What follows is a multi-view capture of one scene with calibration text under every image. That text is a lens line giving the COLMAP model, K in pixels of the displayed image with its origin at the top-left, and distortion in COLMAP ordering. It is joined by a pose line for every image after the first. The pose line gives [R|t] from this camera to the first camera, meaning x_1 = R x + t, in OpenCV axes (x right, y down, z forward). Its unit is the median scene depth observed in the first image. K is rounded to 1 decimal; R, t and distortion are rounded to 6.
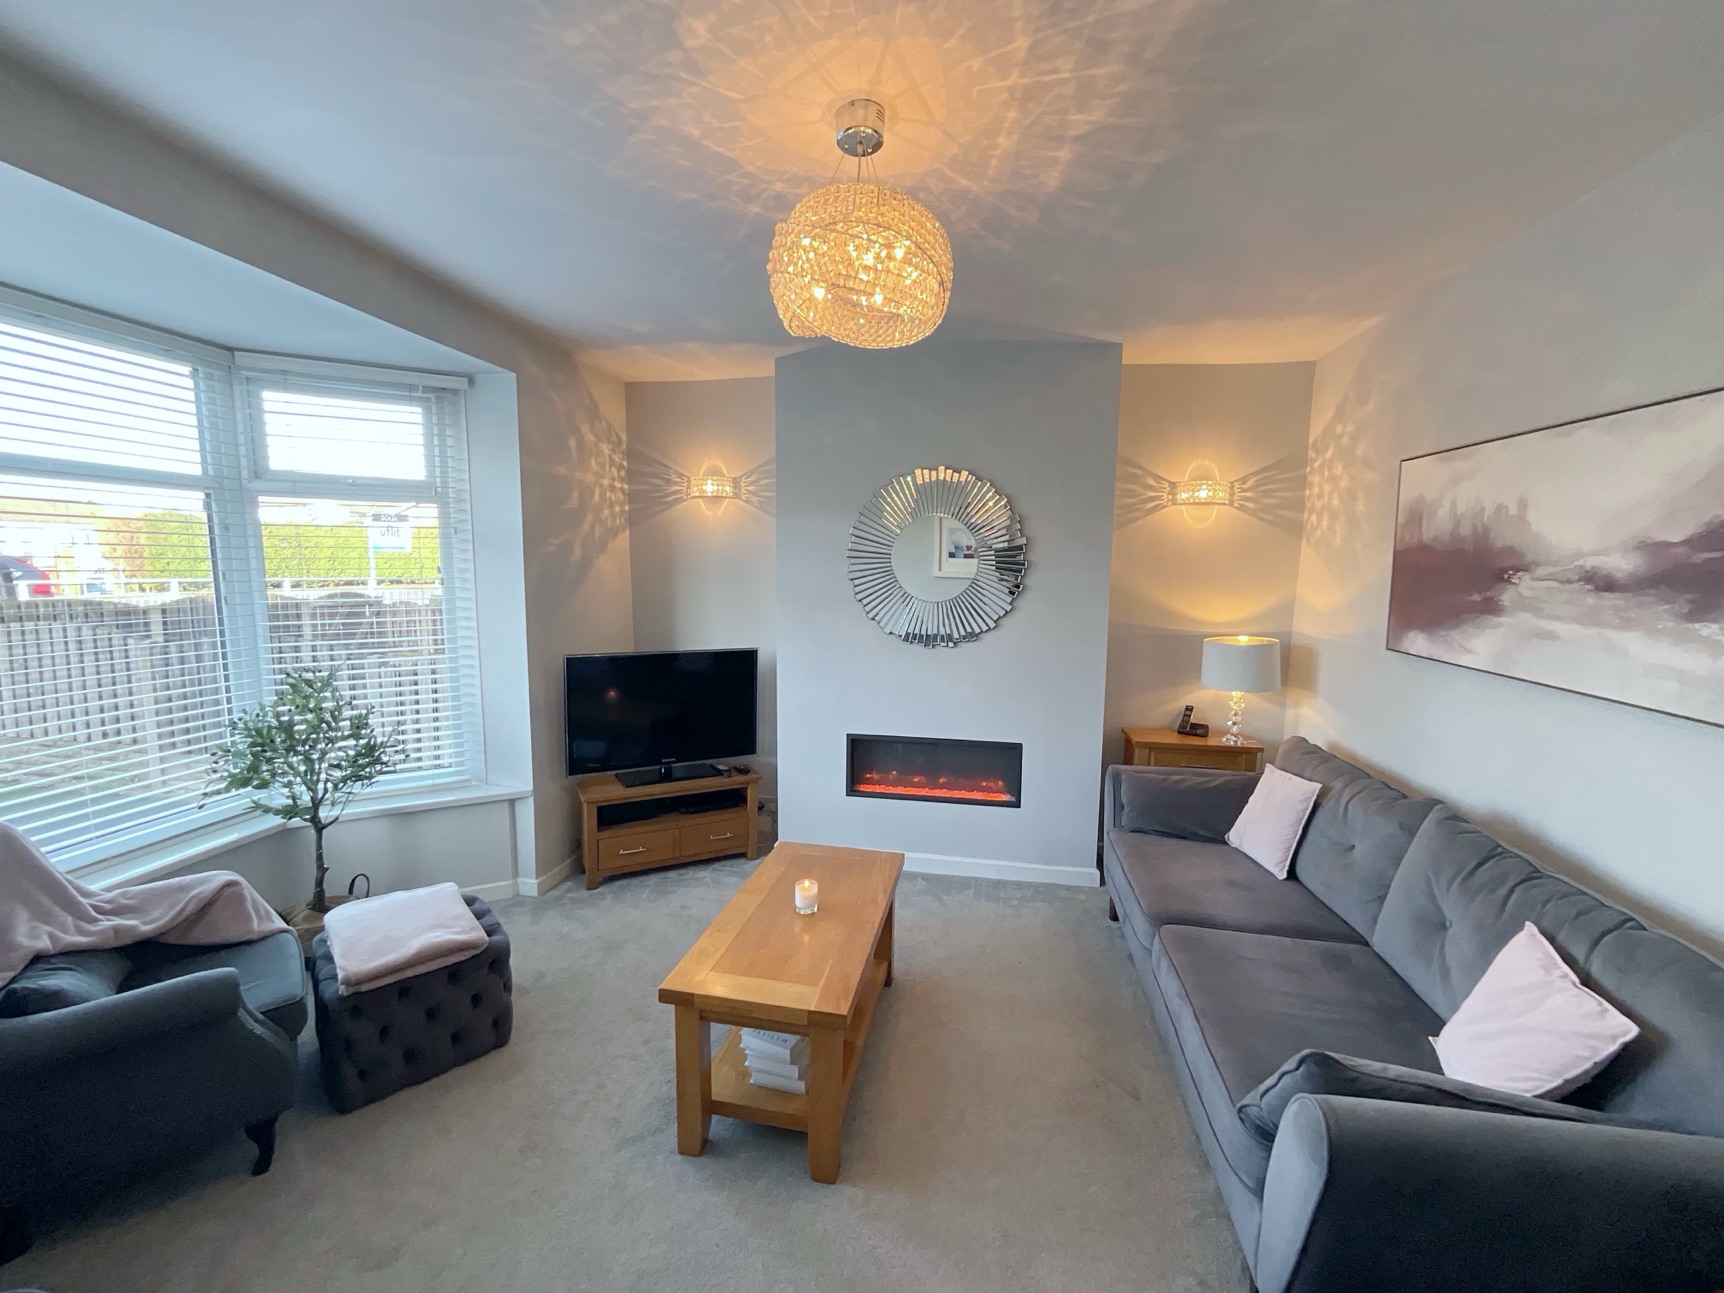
lens RADIAL K [[700.5, 0, 862.0], [0, 700.5, 646.5], [0, 0, 1]] dist [0.000533, 0.000076]
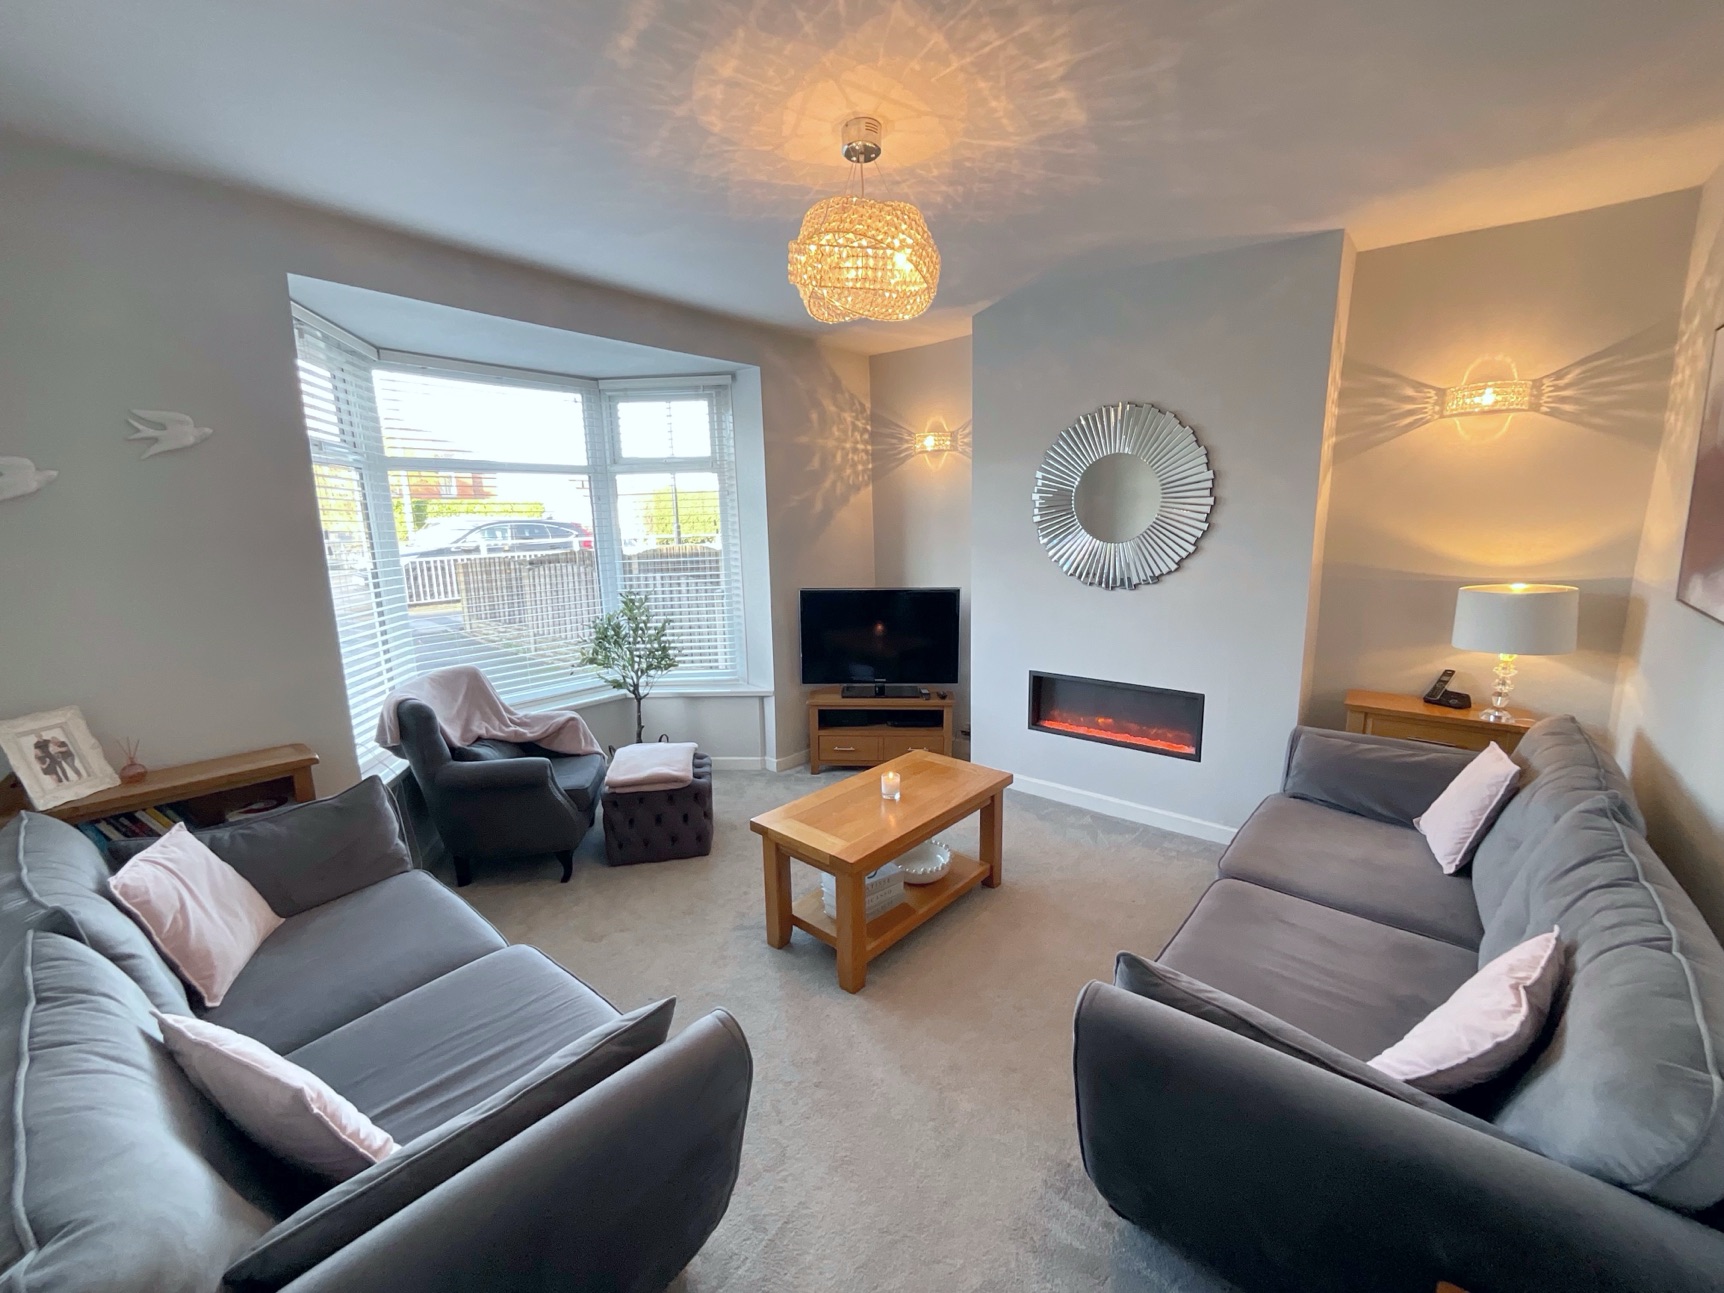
lens RADIAL K [[700.5, 0, 862.0], [0, 700.5, 646.5], [0, 0, 1]] dist [0.000533, 0.000076]
pose [[0.863079, 0.062894, -0.501138, 0.317538], [-0.027864, 0.996635, 0.077091, 0.016020], [0.504300, -0.052572, 0.861927, -0.038903]]
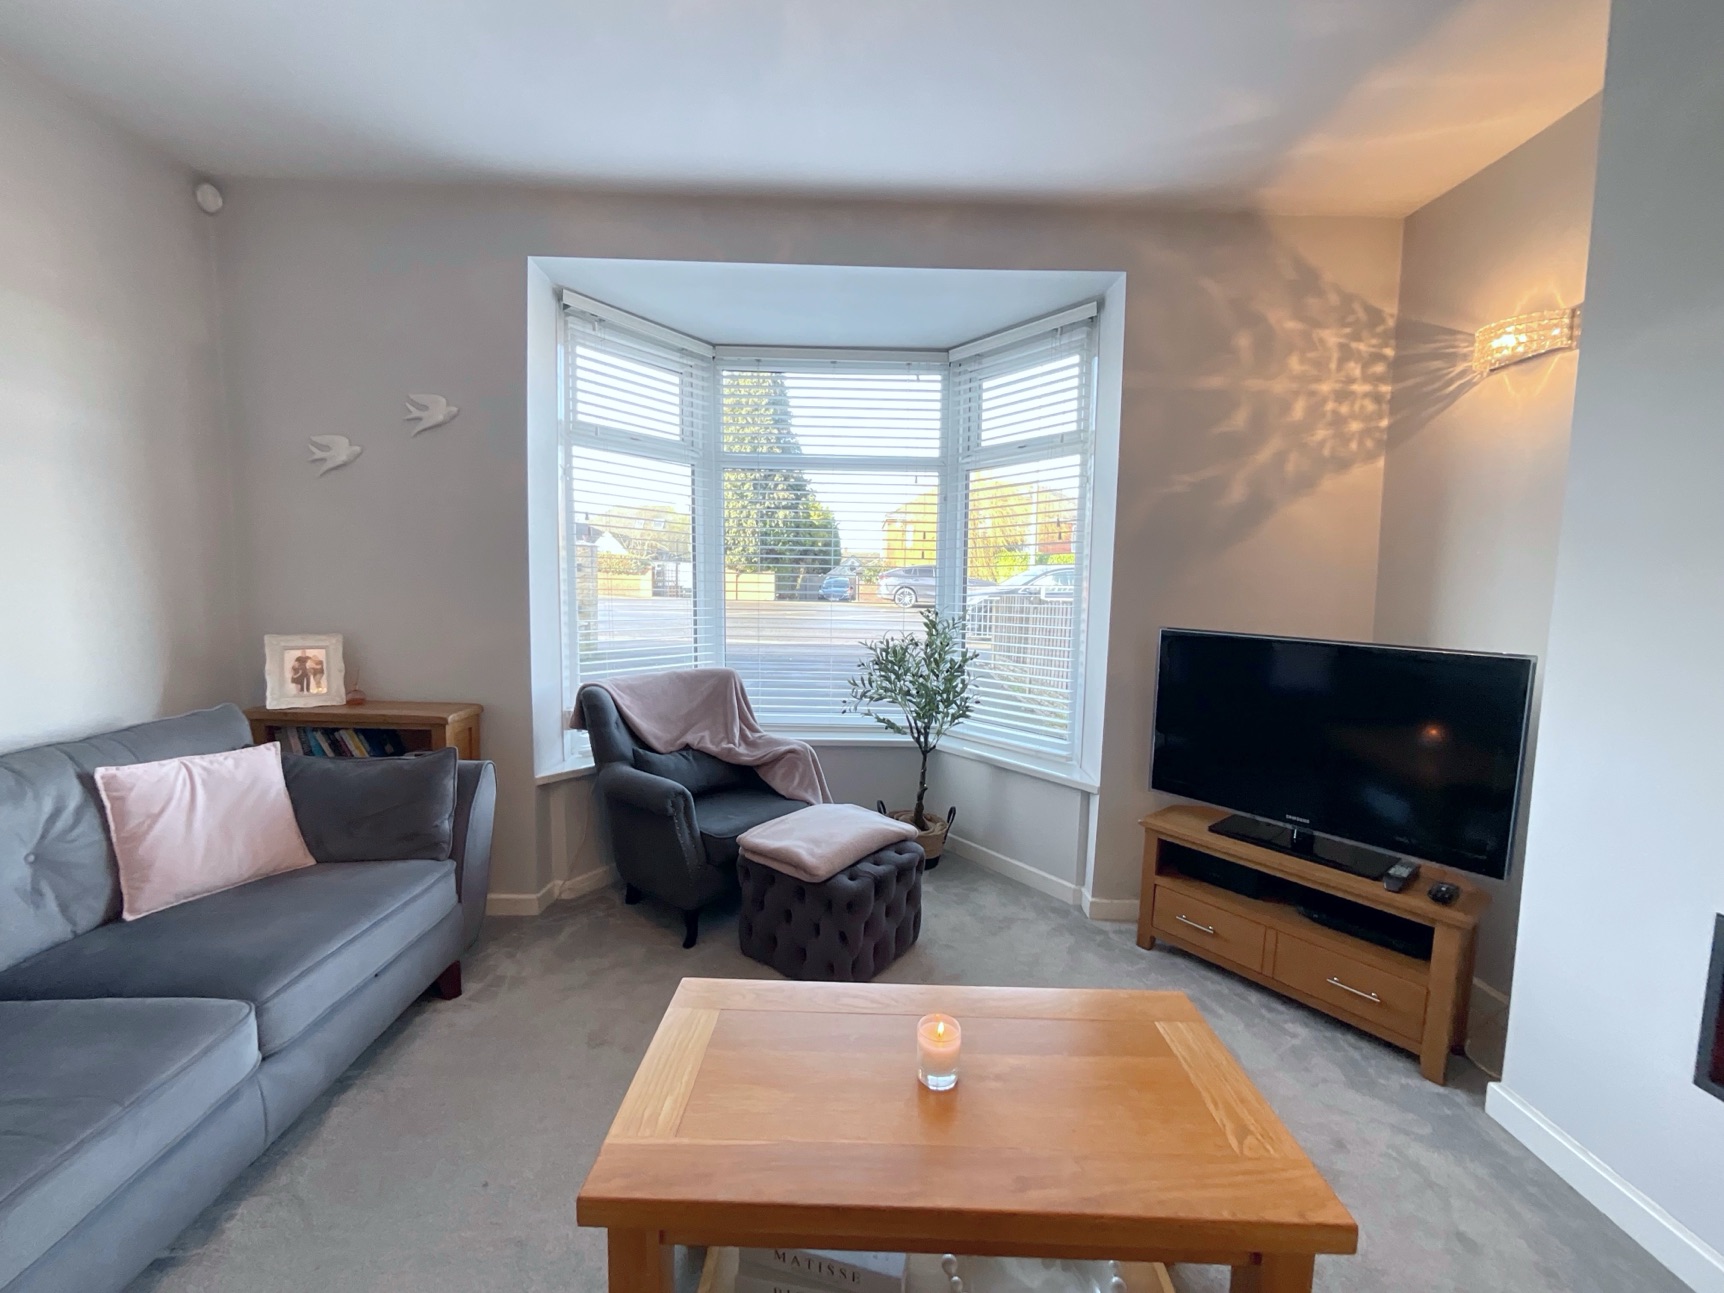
lens RADIAL K [[704.8, 0, 862.0], [0, 704.8, 646.5], [0, 0, 1]] dist [-0.024839, 0.019426]
pose [[0.180410, 0.084634, -0.979944, 0.260504], [-0.129140, 0.989705, 0.061702, 0.027880], [0.975077, 0.115418, 0.189482, 0.550588]]
